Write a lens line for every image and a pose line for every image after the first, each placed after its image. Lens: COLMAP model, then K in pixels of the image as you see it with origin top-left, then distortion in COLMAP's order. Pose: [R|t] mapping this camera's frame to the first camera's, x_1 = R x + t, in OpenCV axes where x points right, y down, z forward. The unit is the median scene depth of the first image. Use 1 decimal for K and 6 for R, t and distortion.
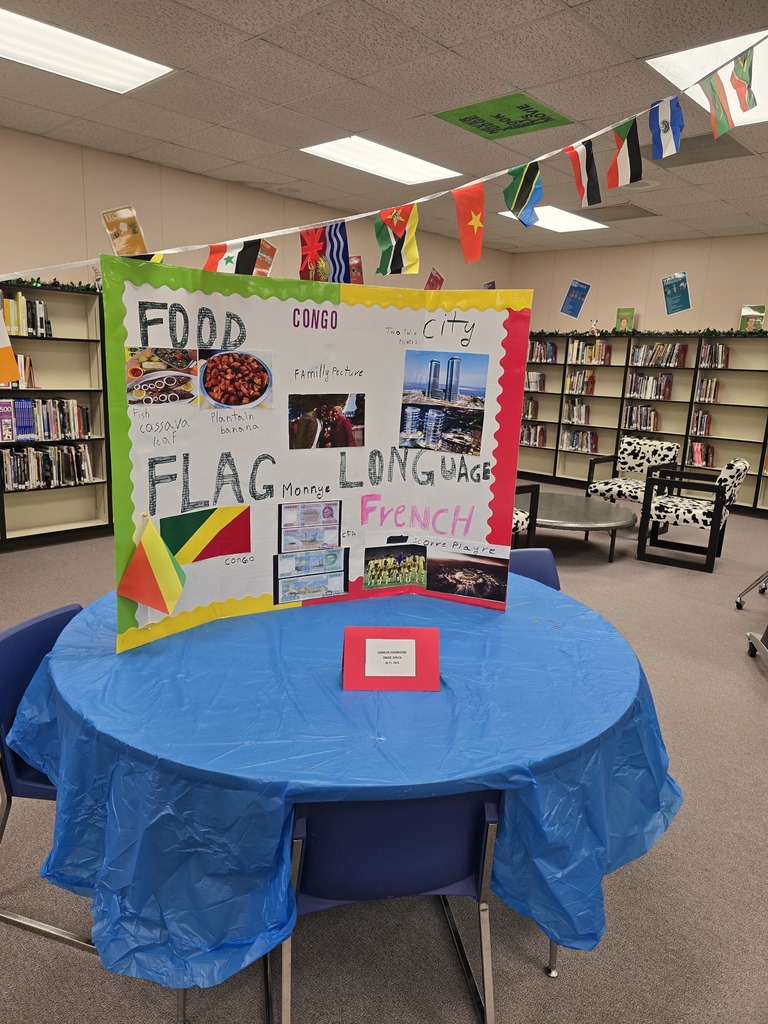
lens RADIAL K [[695.5, 0, 383.1], [0, 695.5, 513.7], [0, 0, 1]] dist [0.048164, -0.005039]
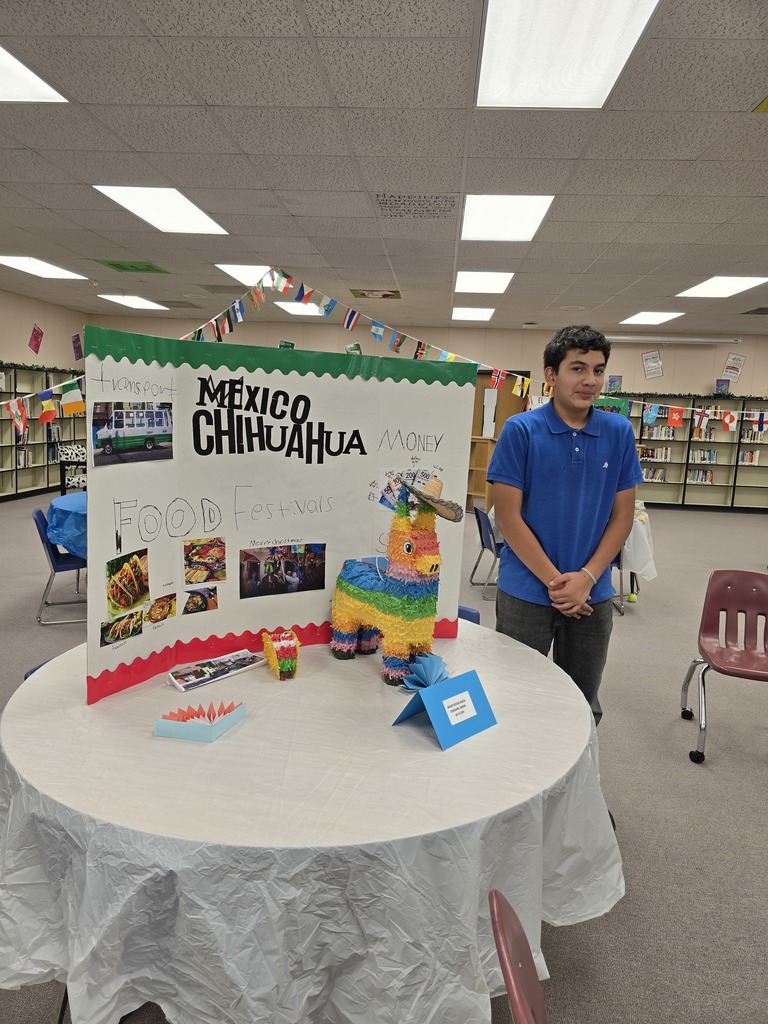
lens RADIAL K [[695.5, 0, 380.5], [0, 695.5, 522.6], [0, 0, 1]] dist [0.048164, -0.005039]
pose [[0.763109, -0.121969, 0.634656, -0.874904], [0.128486, 0.991059, 0.035972, 0.157277], [-0.633369, 0.054094, 0.771957, -1.167158]]
